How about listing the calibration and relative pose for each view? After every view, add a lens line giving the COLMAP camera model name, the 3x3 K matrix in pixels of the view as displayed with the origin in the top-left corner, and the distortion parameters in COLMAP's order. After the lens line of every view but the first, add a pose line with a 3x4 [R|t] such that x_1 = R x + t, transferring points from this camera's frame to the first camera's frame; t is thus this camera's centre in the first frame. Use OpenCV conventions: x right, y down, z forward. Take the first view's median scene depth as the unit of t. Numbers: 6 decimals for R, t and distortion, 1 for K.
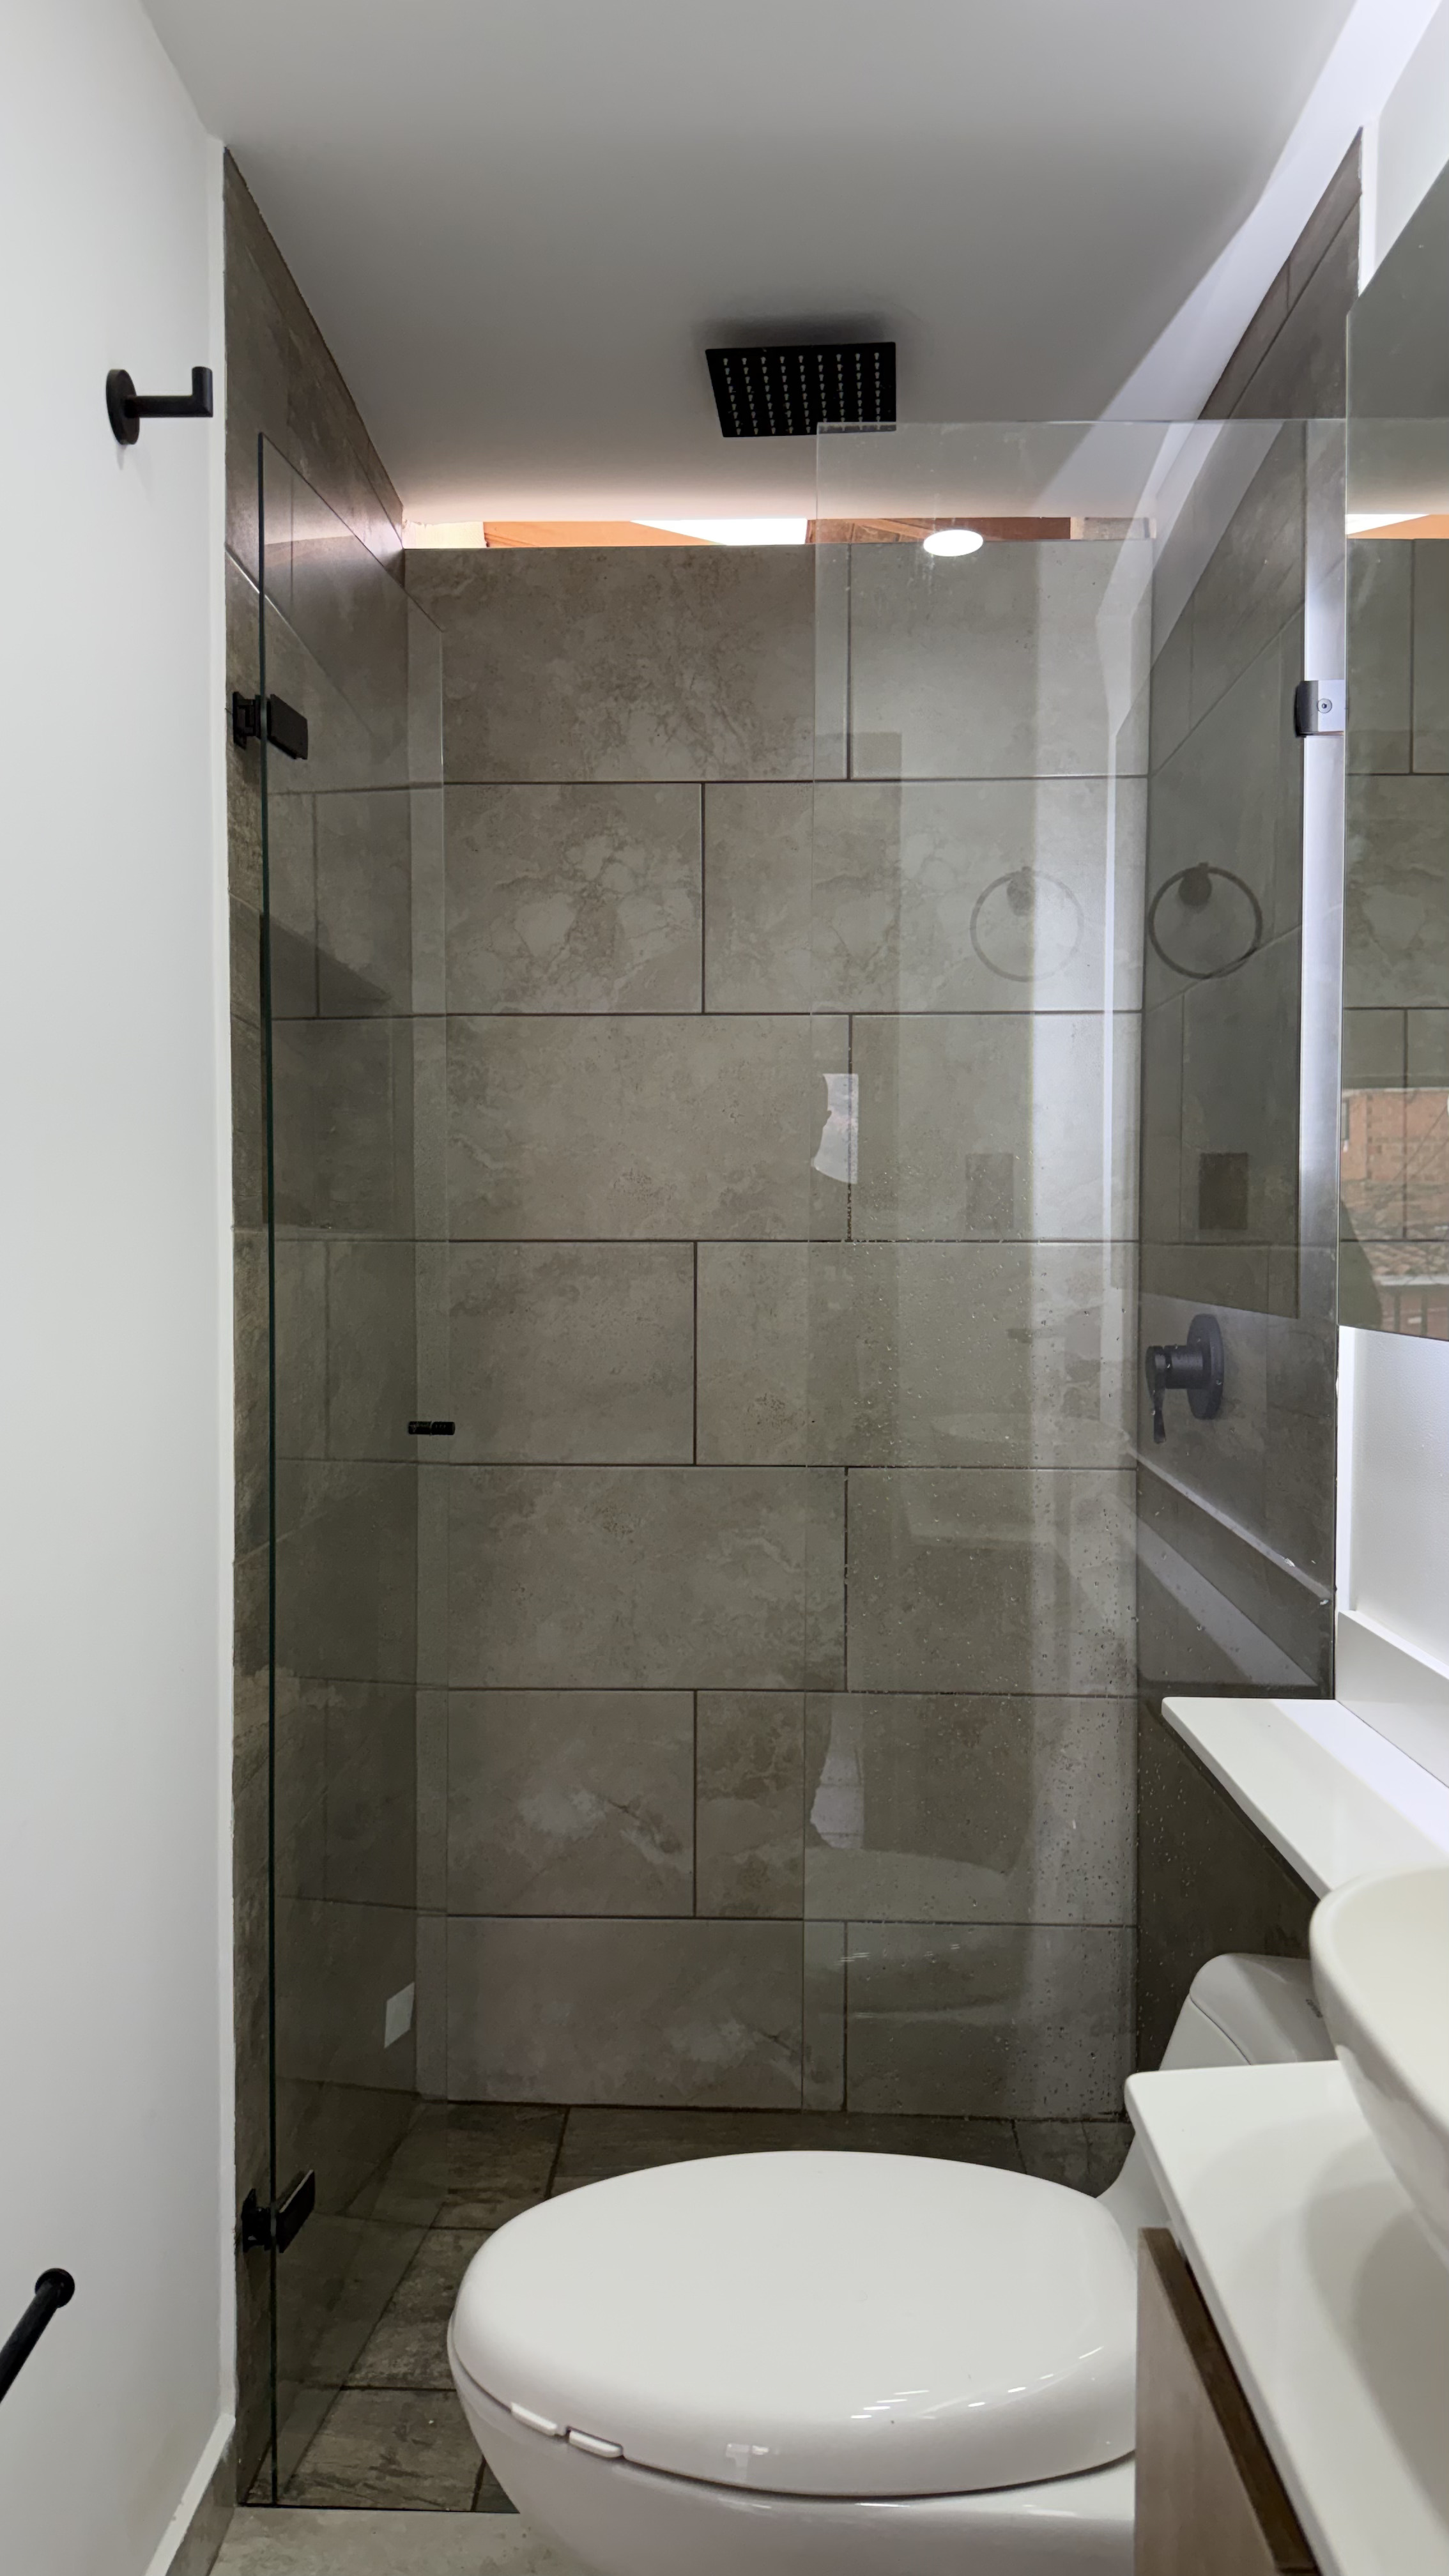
lens RADIAL K [[1774.9, 0, 724.5], [0, 1774.9, 1288.0], [0, 0, 1]] dist [0.118976, -0.185585]
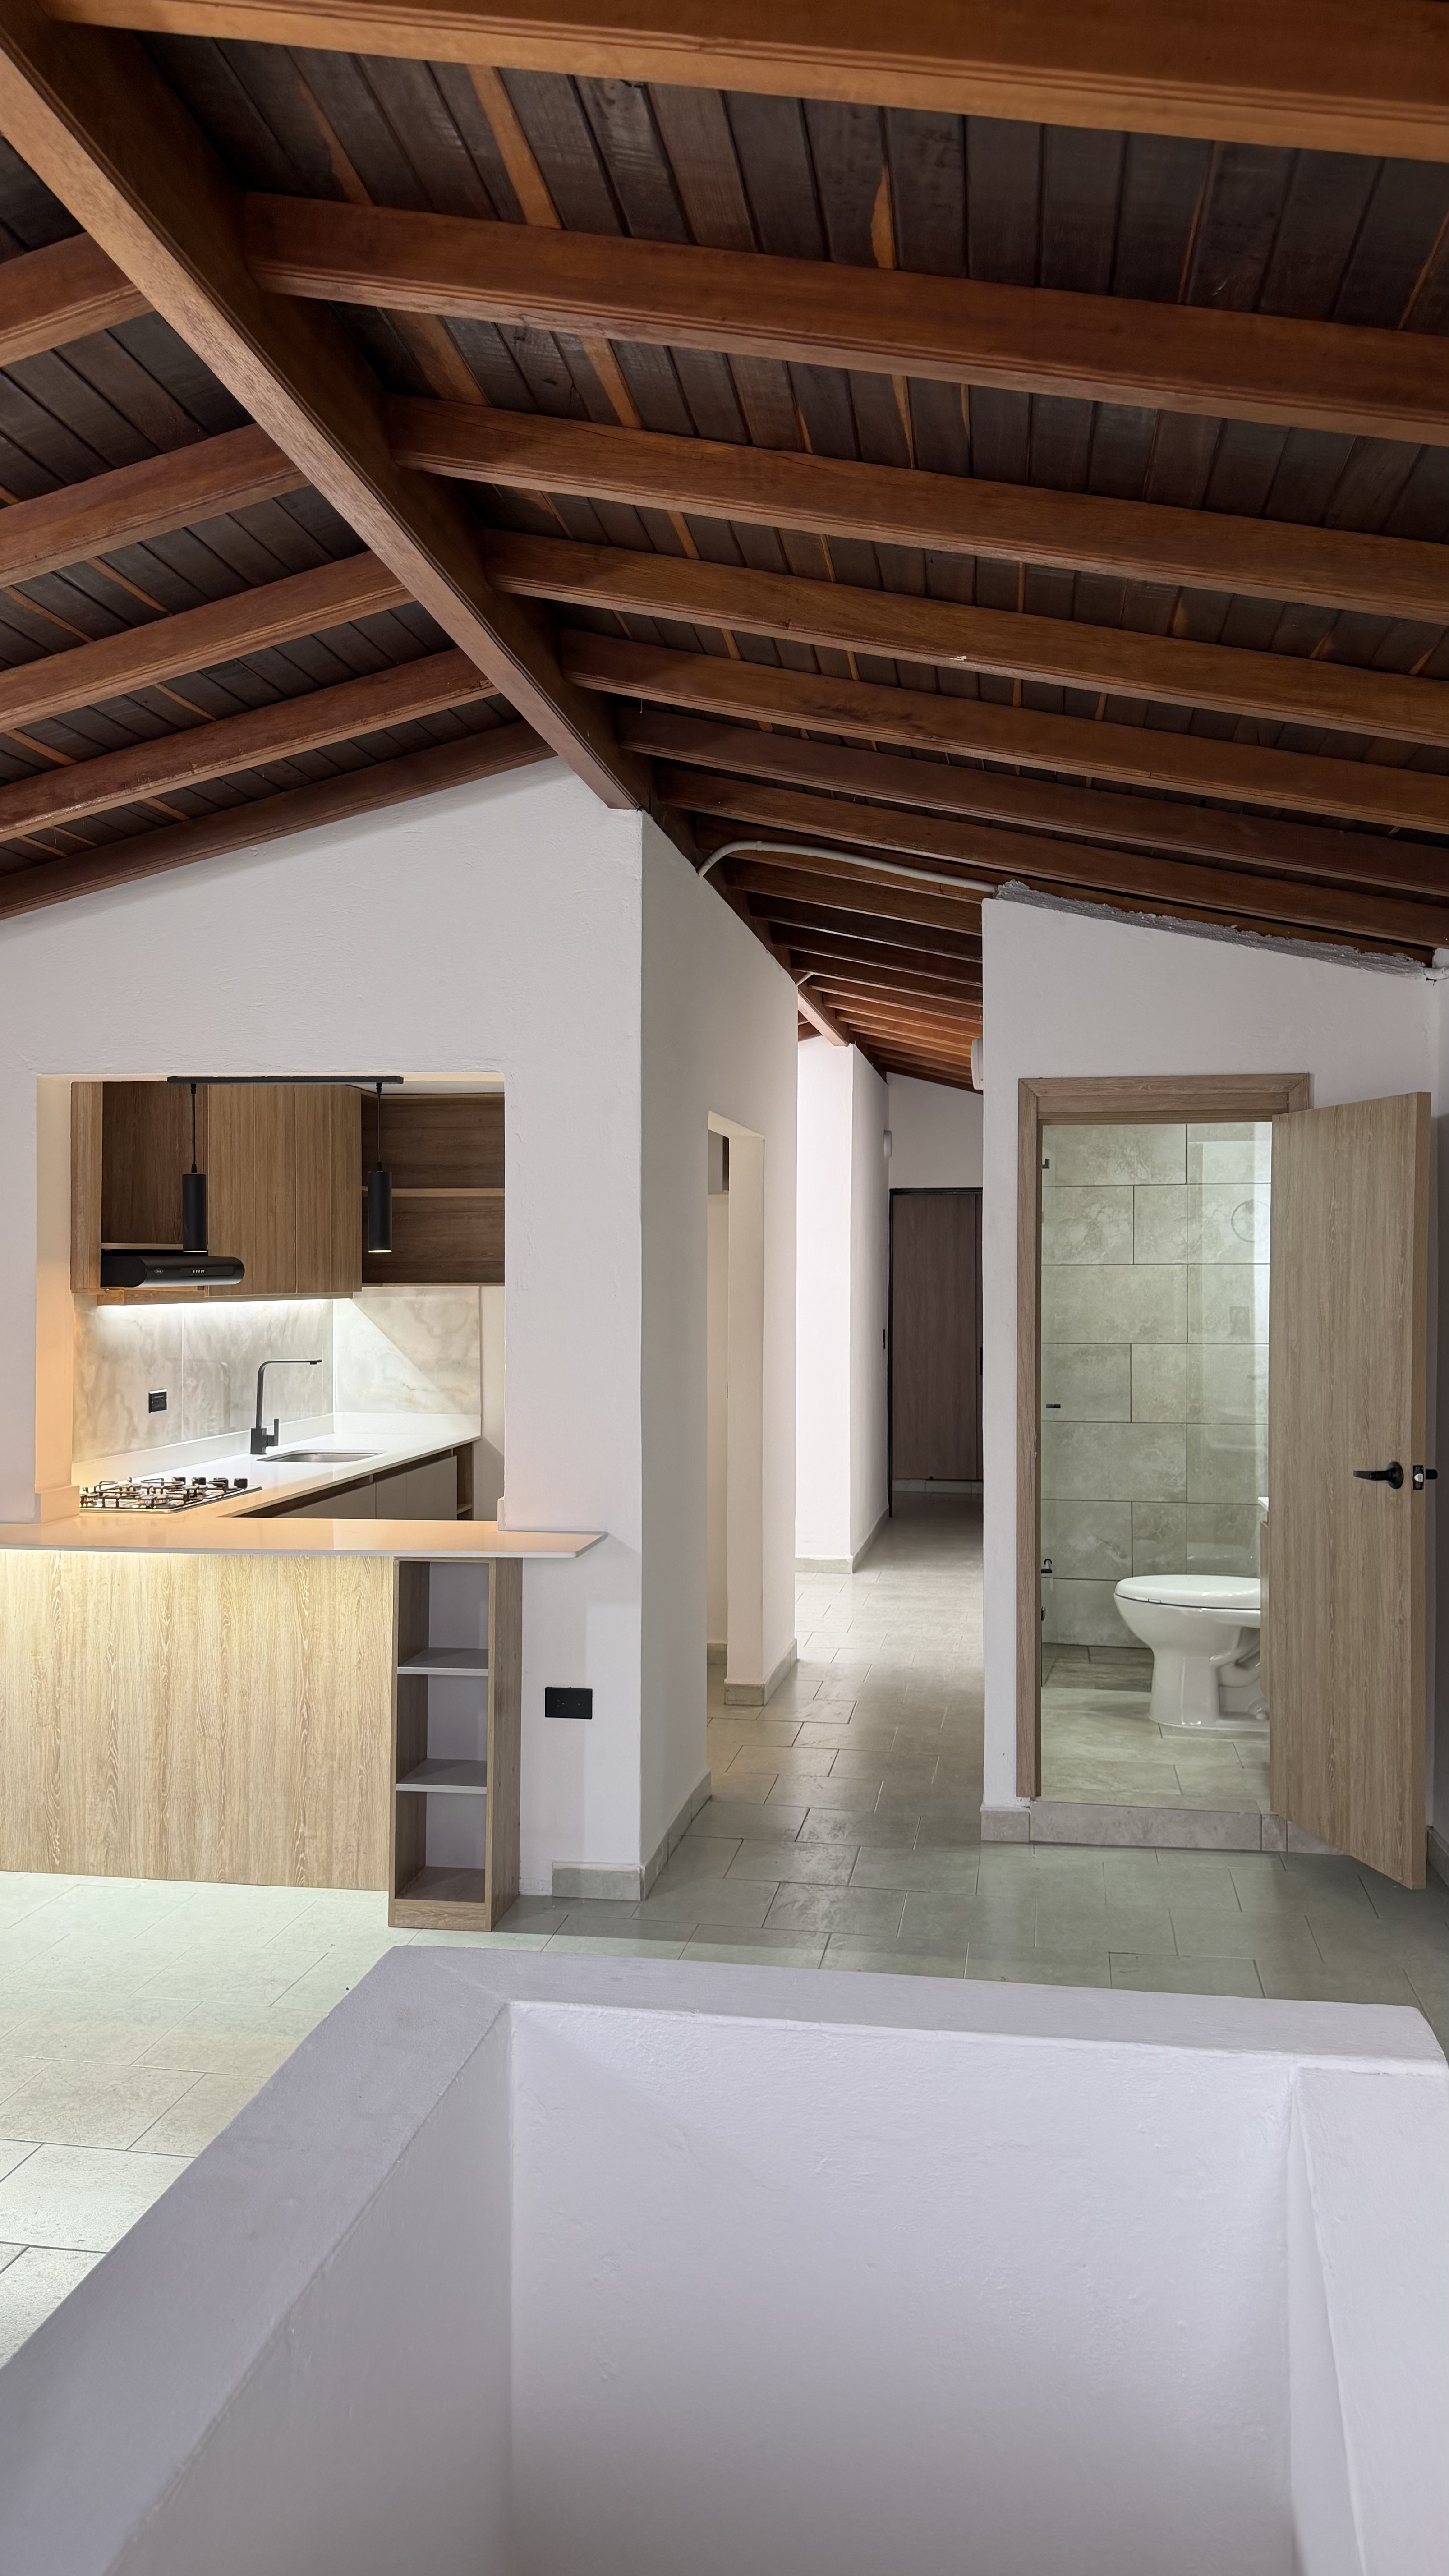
lens RADIAL K [[1803.6, 0, 722.4], [0, 1803.6, 1293.7], [0, 0, 1]] dist [0.126642, -0.201246]
pose [[0.990555, -0.002977, -0.137085, -0.265874], [0.001207, 0.999915, -0.012997, -0.069766], [0.137112, 0.012709, 0.990474, -1.973937]]
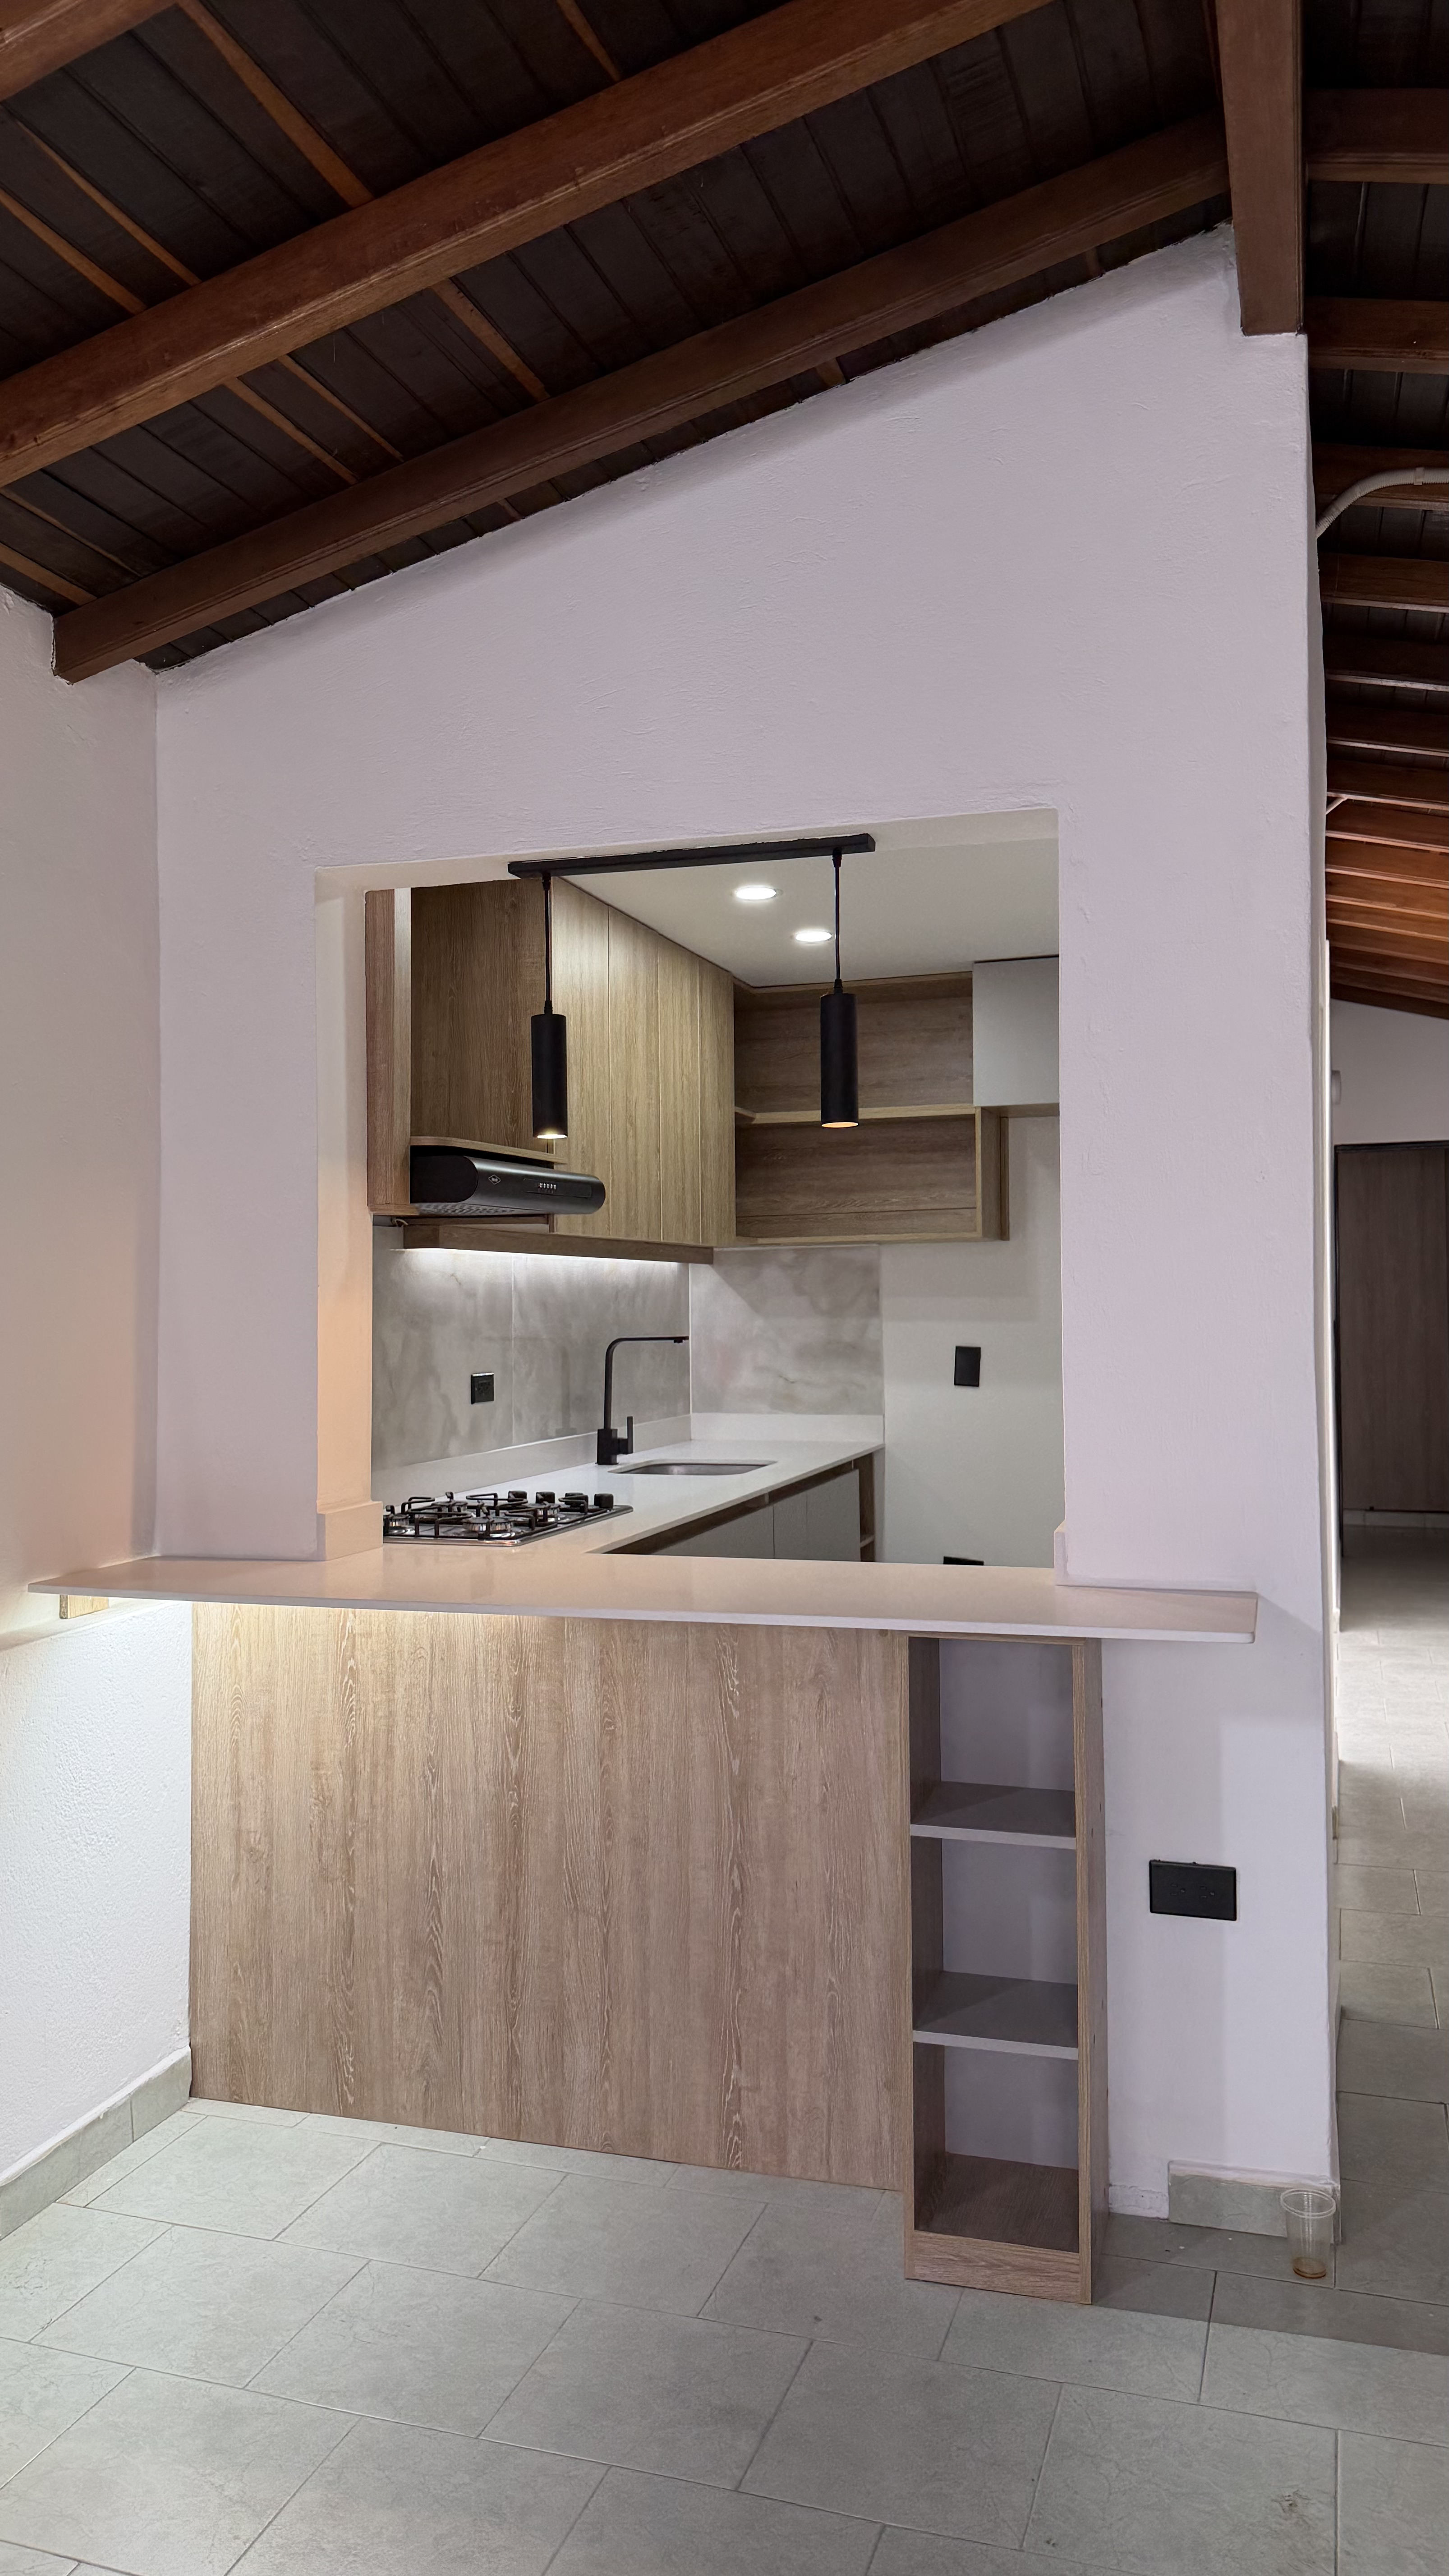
lens RADIAL K [[1790.6, 0, 733.5], [0, 1790.6, 1285.9], [0, 0, 1]] dist [0.137248, -0.228176]
pose [[0.961371, -0.018402, -0.274638, -0.637615], [0.009444, 0.999380, -0.033904, 0.004366], [0.275092, 0.030000, 0.960950, -1.262251]]
